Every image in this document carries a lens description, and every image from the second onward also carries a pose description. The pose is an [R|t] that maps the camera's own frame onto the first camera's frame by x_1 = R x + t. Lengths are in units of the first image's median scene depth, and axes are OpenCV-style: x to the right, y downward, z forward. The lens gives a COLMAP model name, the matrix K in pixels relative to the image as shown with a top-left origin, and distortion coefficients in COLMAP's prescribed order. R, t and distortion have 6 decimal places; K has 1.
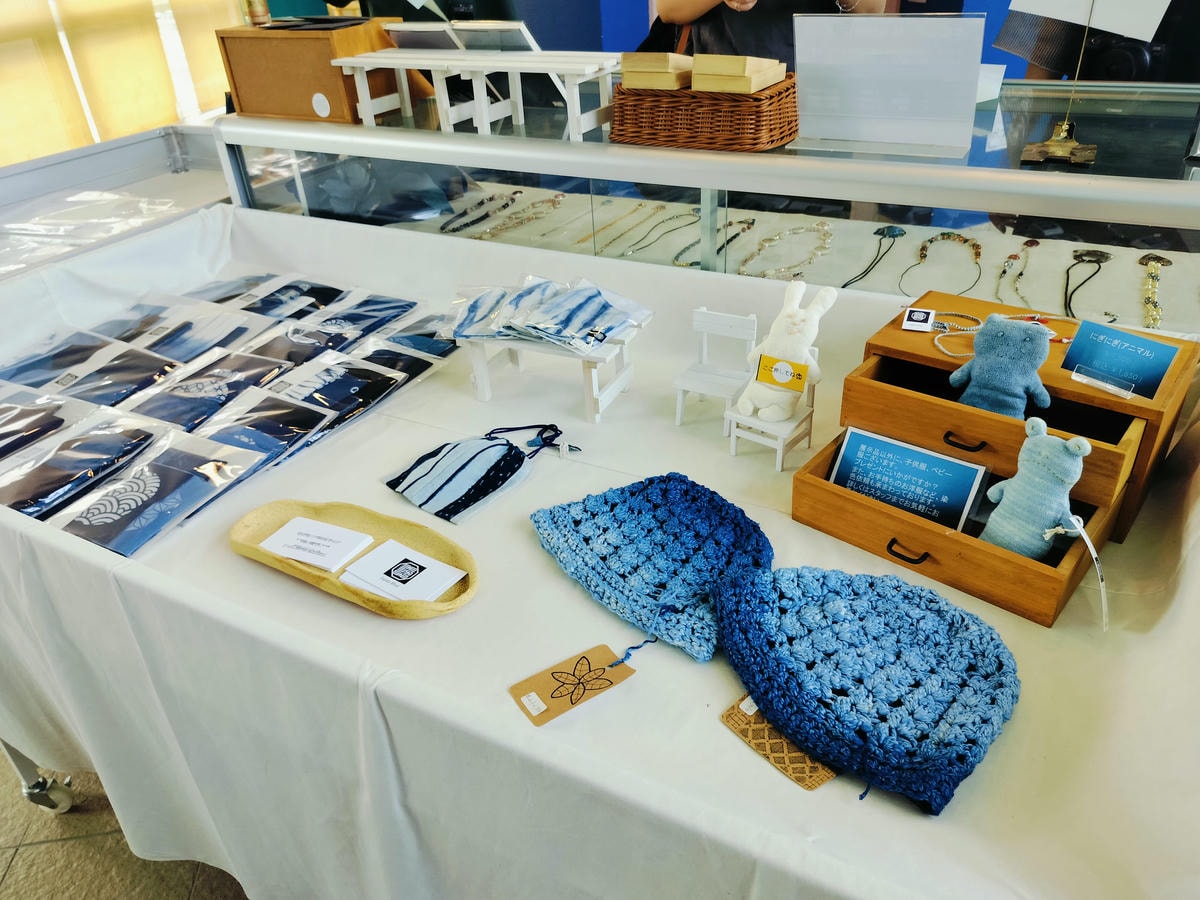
lens RADIAL K [[854.0, 0, 598.8], [0, 854.0, 444.6], [0, 0, 1]] dist [0.026357, -0.047488]
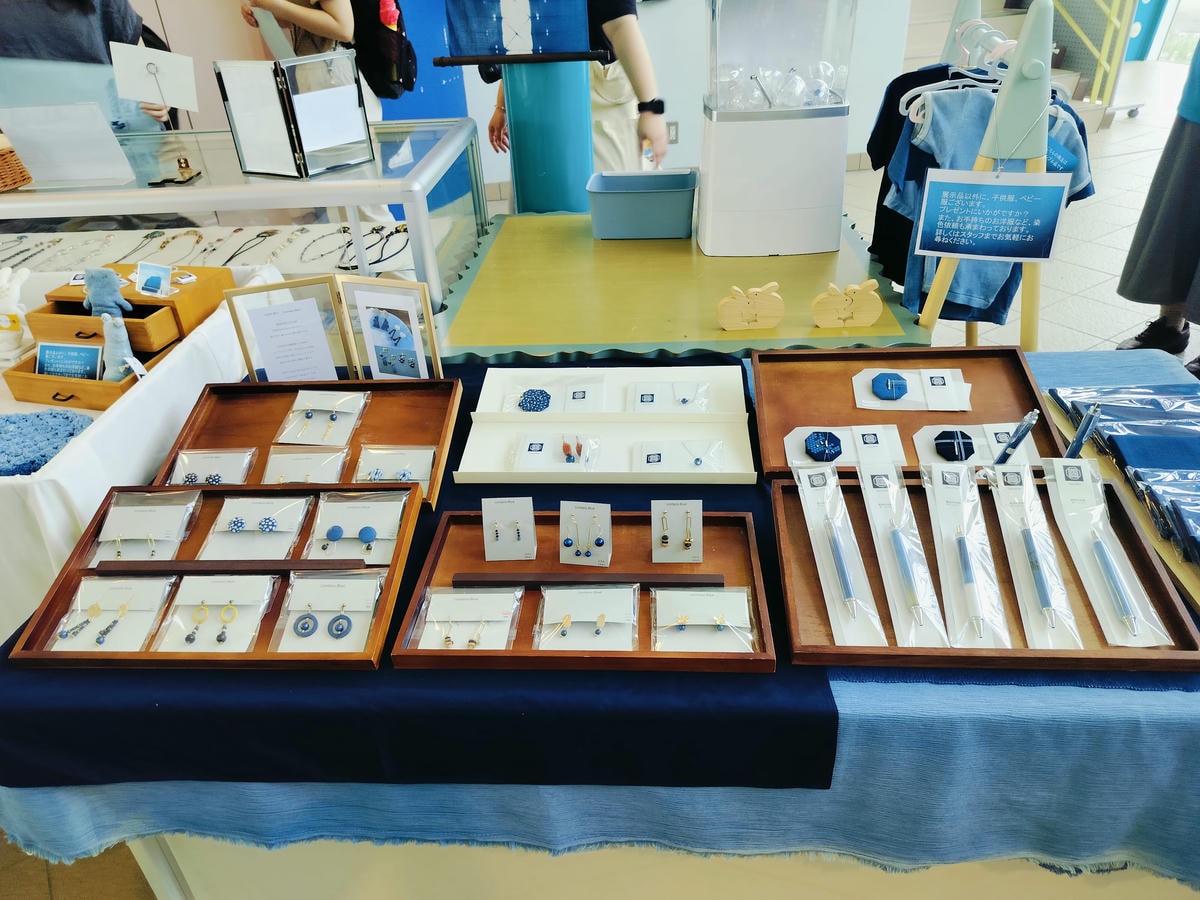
lens RADIAL K [[854.0, 0, 598.8], [0, 854.0, 444.6], [0, 0, 1]] dist [0.026357, -0.047488]
pose [[0.907077, -0.215600, 0.361564, 0.677002], [0.226869, 0.973857, 0.011550, 0.438738], [-0.354602, 0.071551, 0.932276, -1.069593]]
